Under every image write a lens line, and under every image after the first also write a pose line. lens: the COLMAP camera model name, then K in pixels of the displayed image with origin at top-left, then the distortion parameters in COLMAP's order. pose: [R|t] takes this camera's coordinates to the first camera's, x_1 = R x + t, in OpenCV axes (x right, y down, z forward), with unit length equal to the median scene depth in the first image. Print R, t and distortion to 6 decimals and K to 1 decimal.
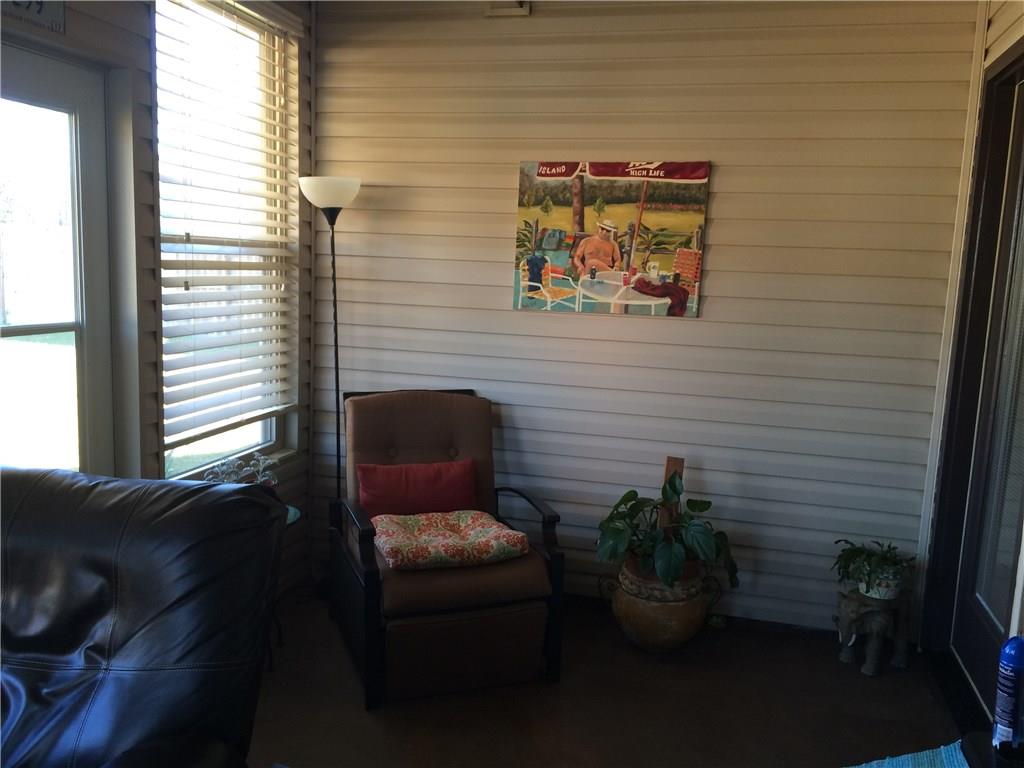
lens RADIAL K [[867.4, 0, 499.1], [0, 867.4, 380.4], [0, 0, 1]] dist [0.107742, -0.122876]
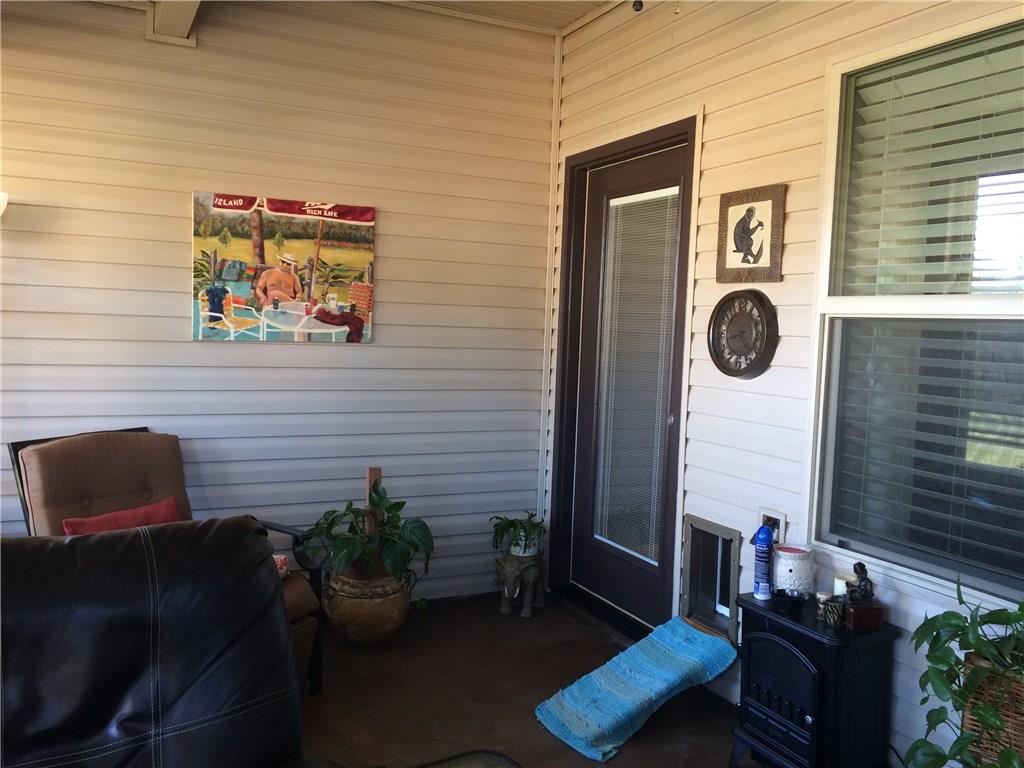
lens RADIAL K [[867.4, 0, 499.1], [0, 867.4, 380.4], [0, 0, 1]] dist [0.107742, -0.122876]
pose [[0.775016, -0.057426, 0.629327, -0.353136], [0.080917, 0.996683, -0.008702, -0.000729], [-0.626739, 0.057667, 0.777092, 0.023055]]
